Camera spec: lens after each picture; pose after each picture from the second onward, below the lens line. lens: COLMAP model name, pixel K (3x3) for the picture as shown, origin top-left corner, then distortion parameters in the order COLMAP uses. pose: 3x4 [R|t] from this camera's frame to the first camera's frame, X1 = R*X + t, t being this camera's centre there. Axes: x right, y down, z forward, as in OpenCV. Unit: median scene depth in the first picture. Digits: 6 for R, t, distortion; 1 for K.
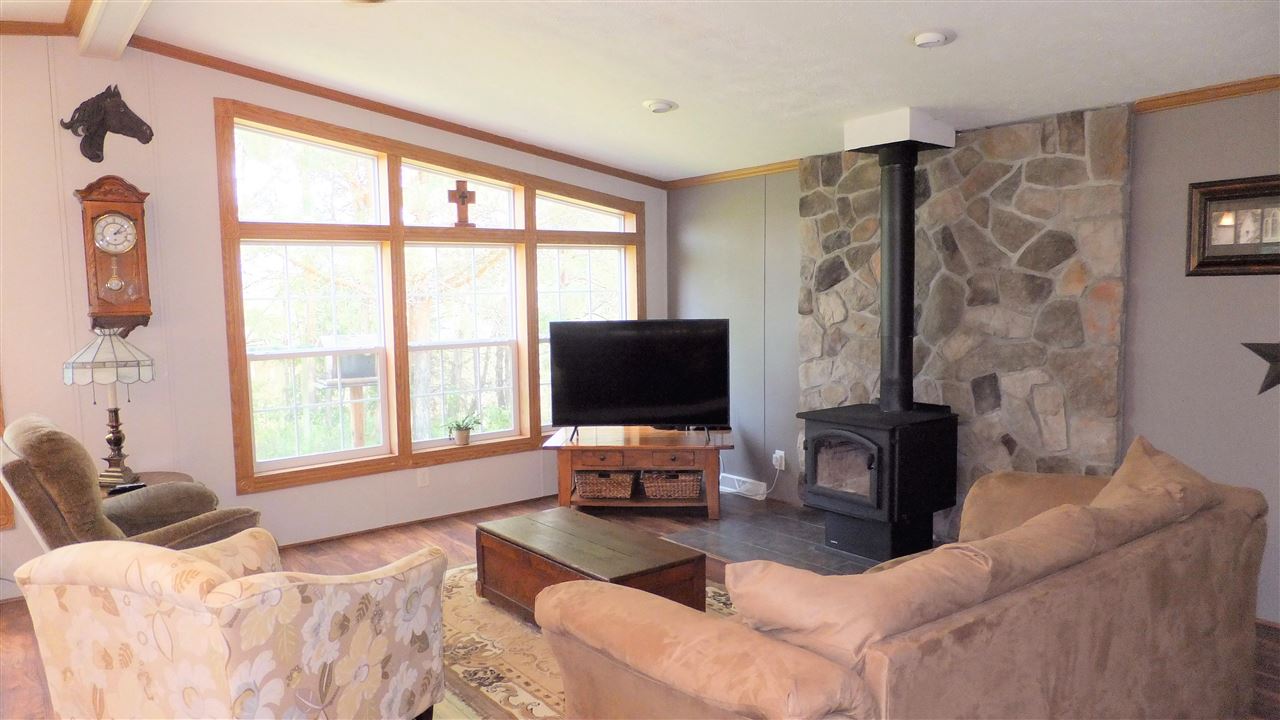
lens RADIAL K [[874.7, 0, 640.0], [0, 874.7, 360.0], [0, 0, 1]] dist [0.001328, 0.001365]
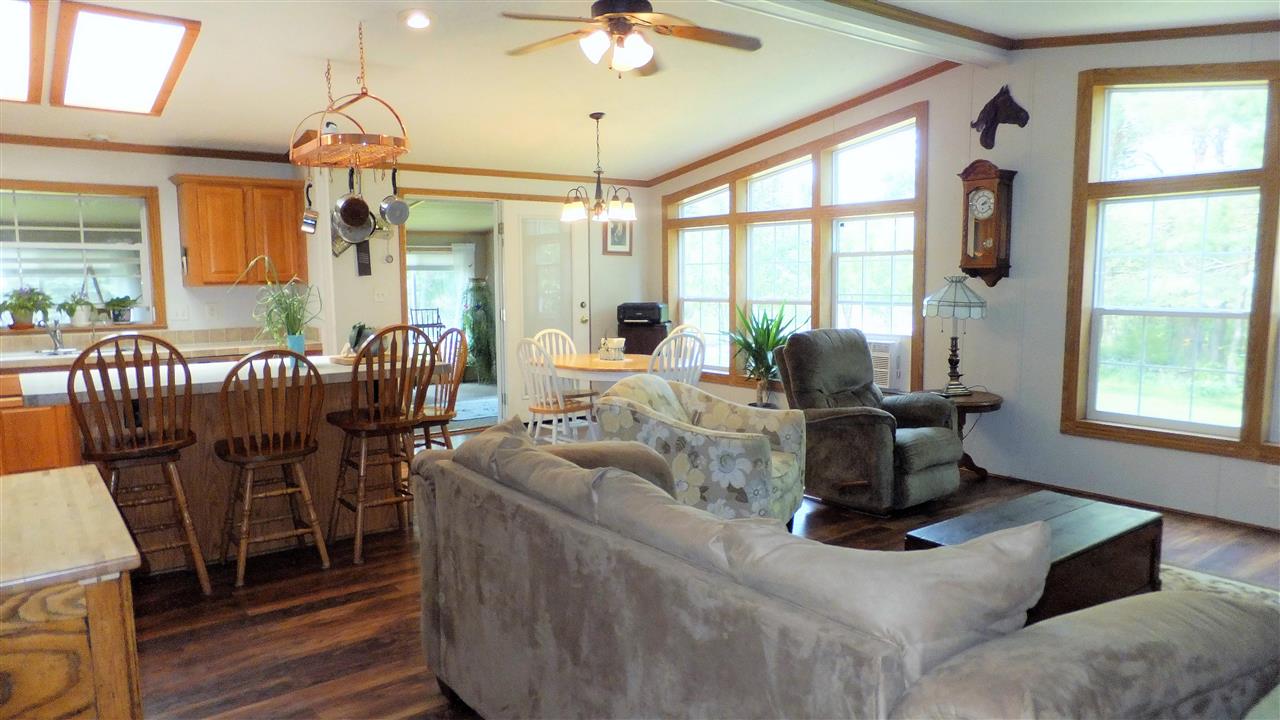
lens RADIAL K [[874.7, 0, 640.0], [0, 874.7, 360.0], [0, 0, 1]] dist [0.001328, 0.001365]
pose [[-0.038499, 0.118456, -0.992213, 0.720374], [-0.076576, 0.989679, 0.121125, -0.033974], [0.996320, 0.080643, -0.029031, 0.545014]]
